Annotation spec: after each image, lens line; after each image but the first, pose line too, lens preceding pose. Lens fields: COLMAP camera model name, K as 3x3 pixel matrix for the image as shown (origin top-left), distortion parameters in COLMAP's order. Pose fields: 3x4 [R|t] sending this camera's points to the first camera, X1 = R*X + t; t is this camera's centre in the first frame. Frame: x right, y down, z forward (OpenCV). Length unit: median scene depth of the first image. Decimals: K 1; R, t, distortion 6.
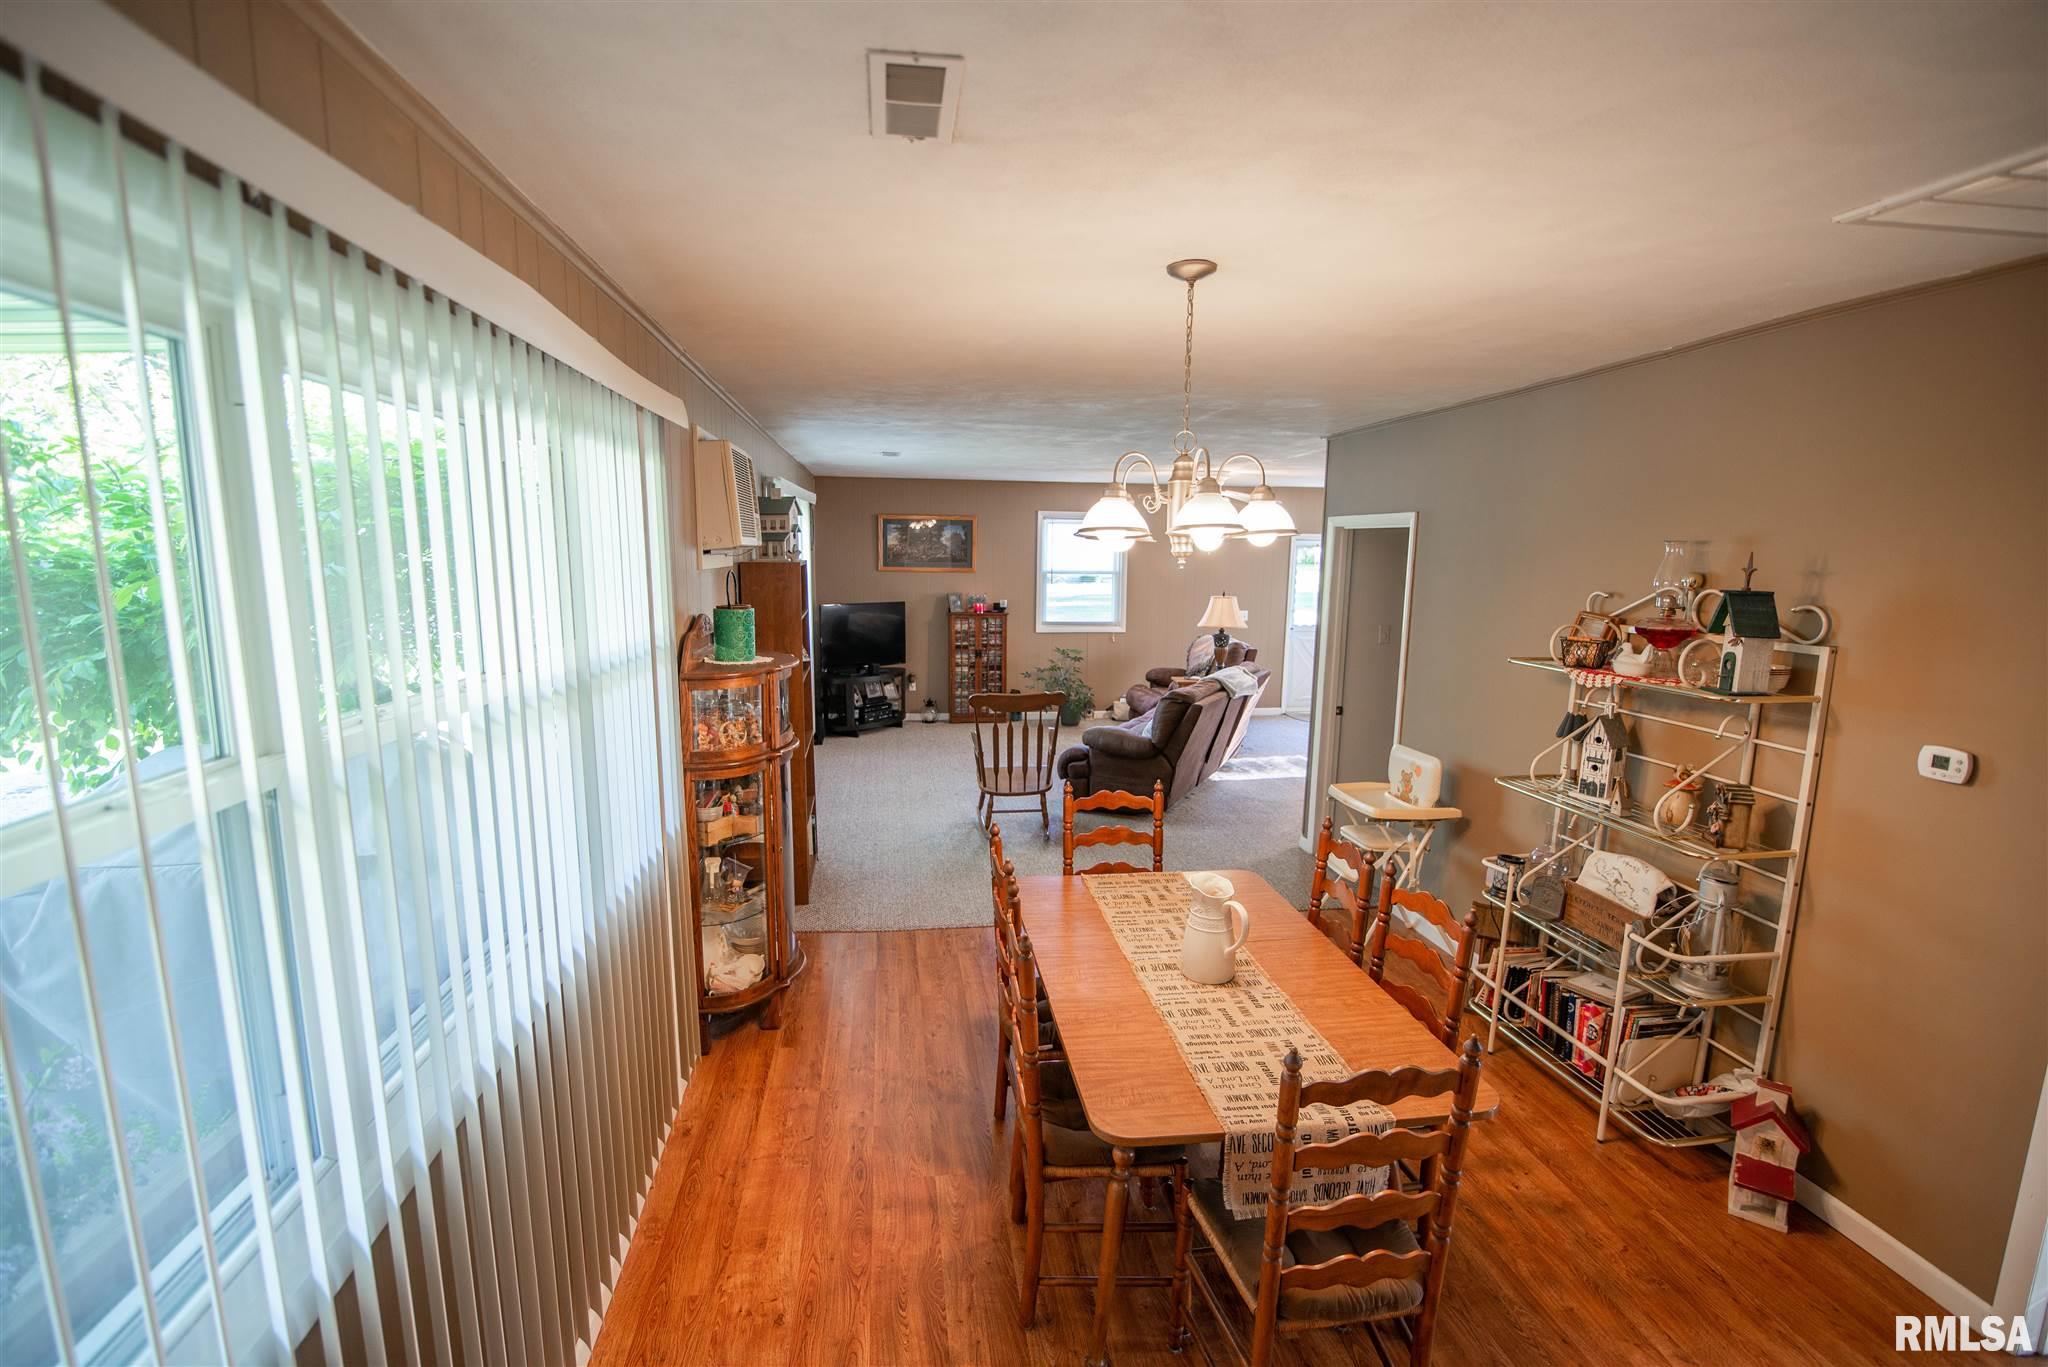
lens RADIAL K [[931.4, 0, 1011.6], [0, 931.4, 685.4], [0, 0, 1]] dist [-0.019158, -0.000049]
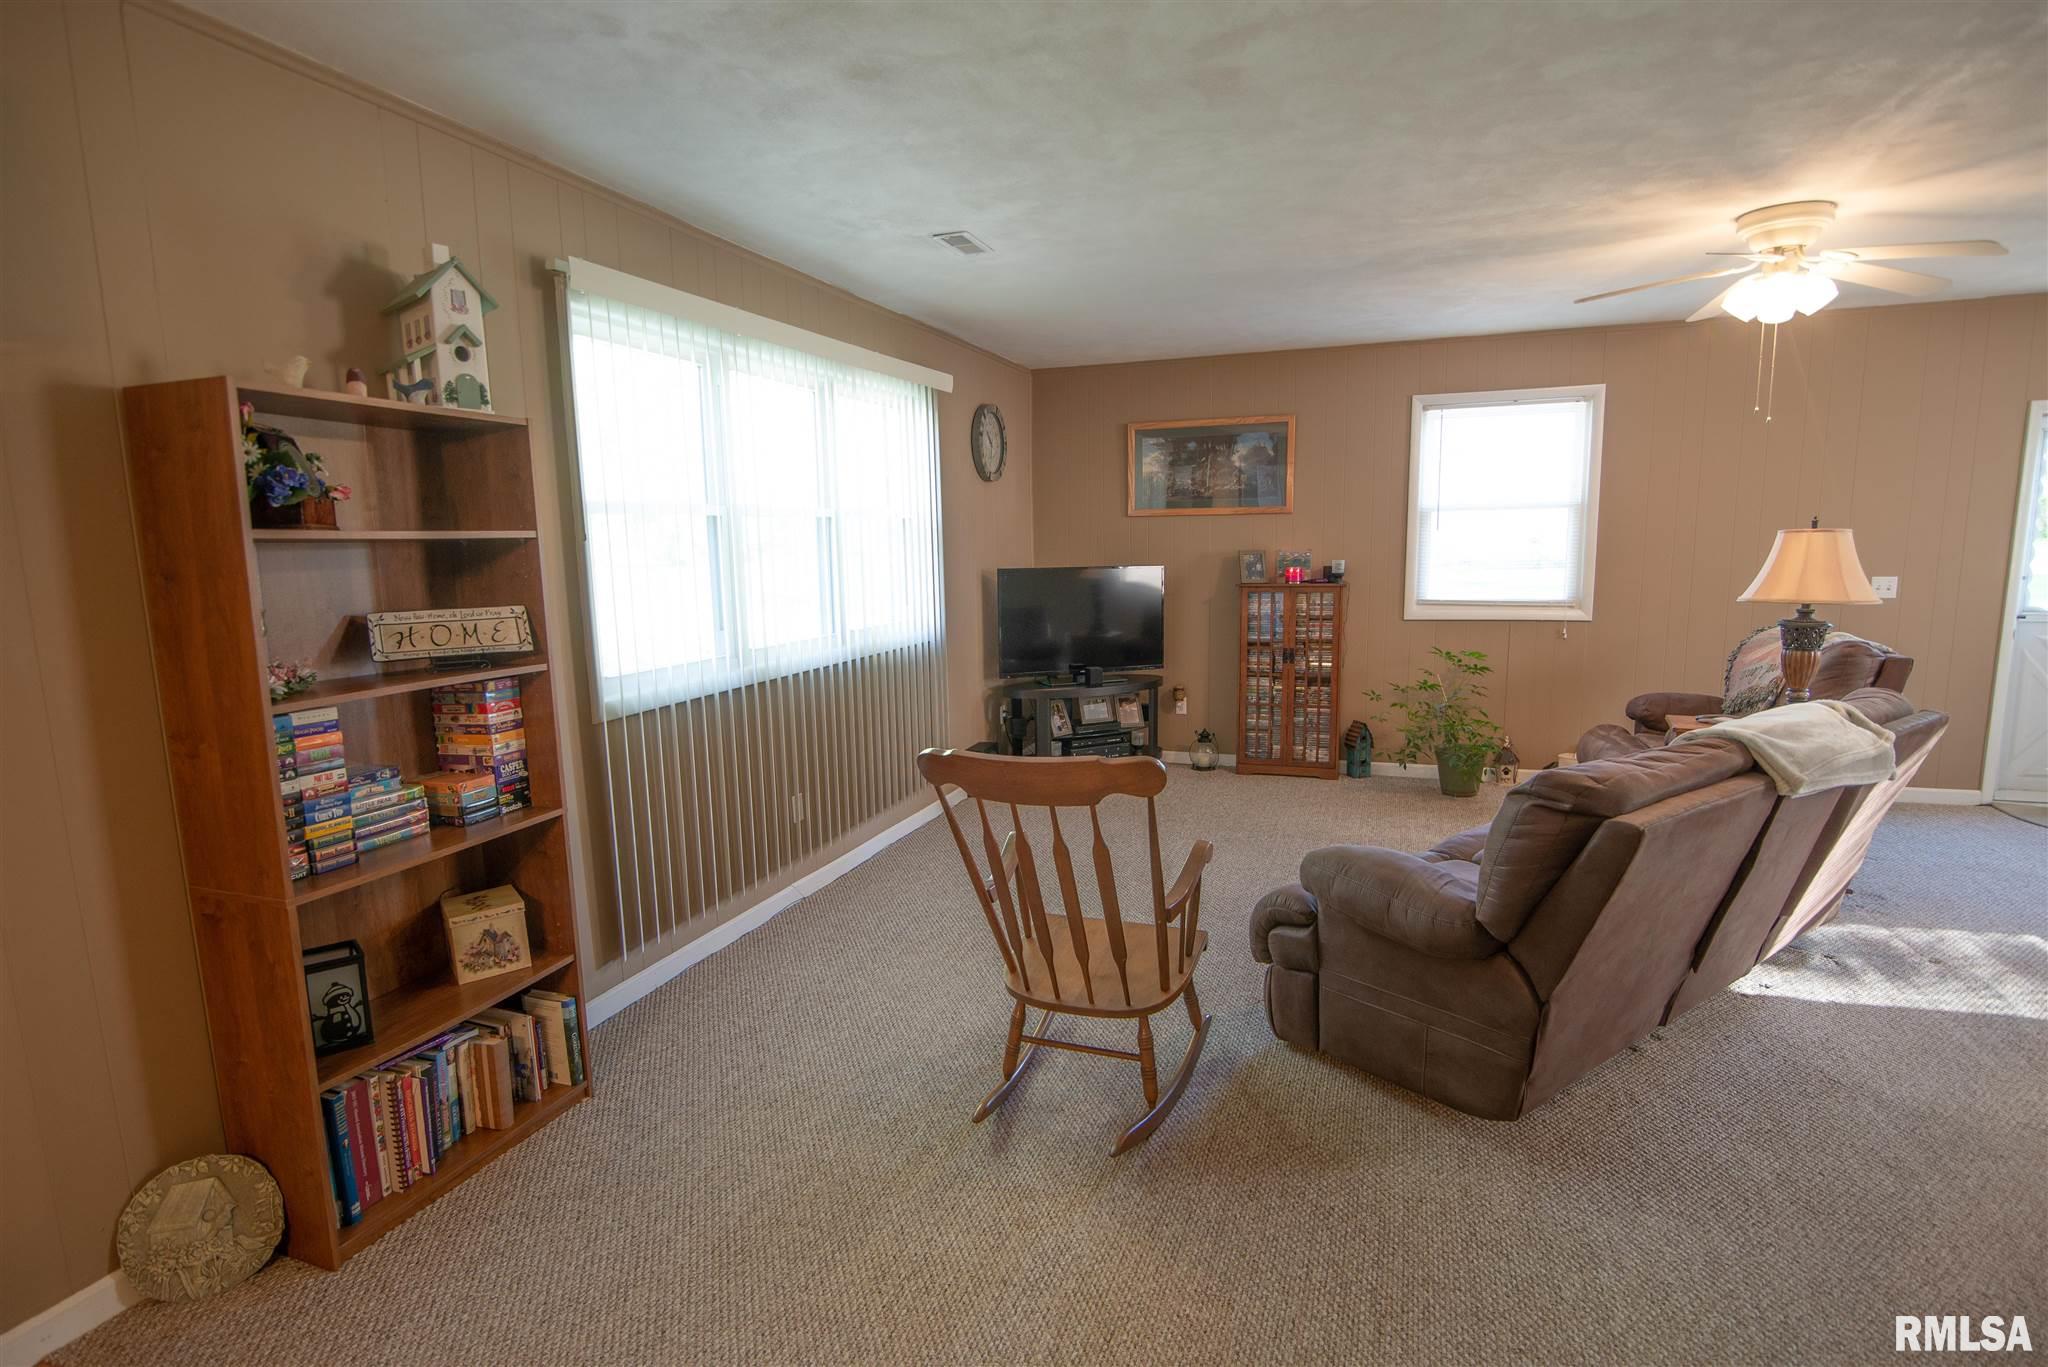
lens RADIAL K [[1003.9, 0, 1015.8], [0, 1003.9, 695.8], [0, 0, 1]] dist [-0.022628, 0.001374]
pose [[0.879054, 0.041835, -0.474883, 0.113433], [-0.039390, 0.999110, 0.015104, -0.012262], [0.475092, 0.005429, 0.879919, 0.392053]]
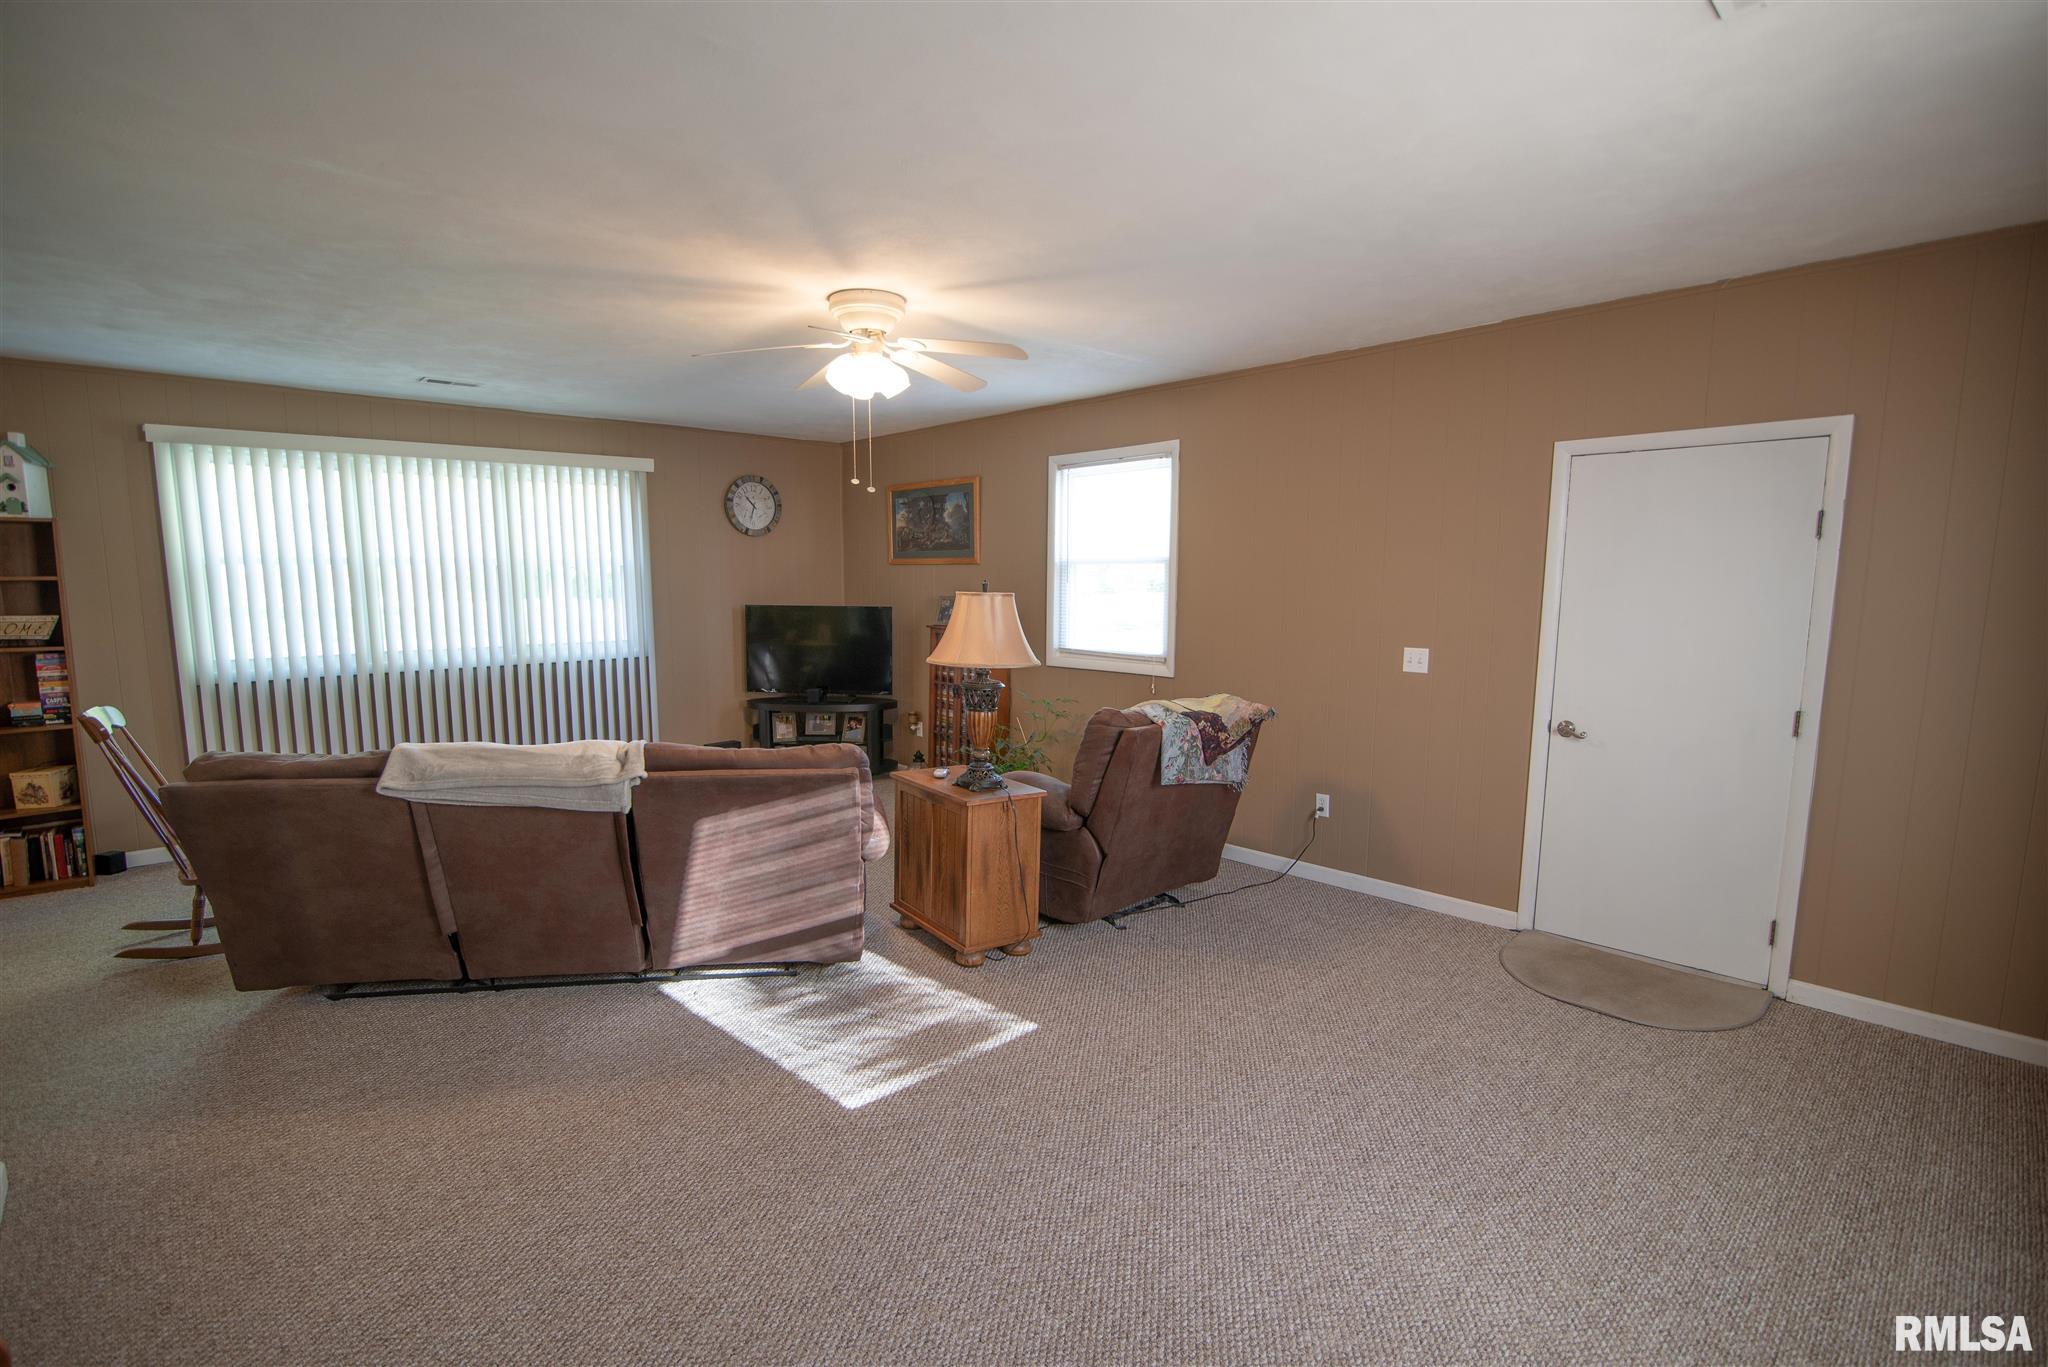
lens RADIAL K [[931.4, 0, 1026.4], [0, 931.4, 697.1], [0, 0, 1]] dist [-0.019158, -0.000049]
pose [[0.580453, 0.092248, -0.809052, 0.523158], [-0.116636, 0.992736, 0.029511, -0.056011], [0.805898, 0.077235, 0.586996, 0.685388]]
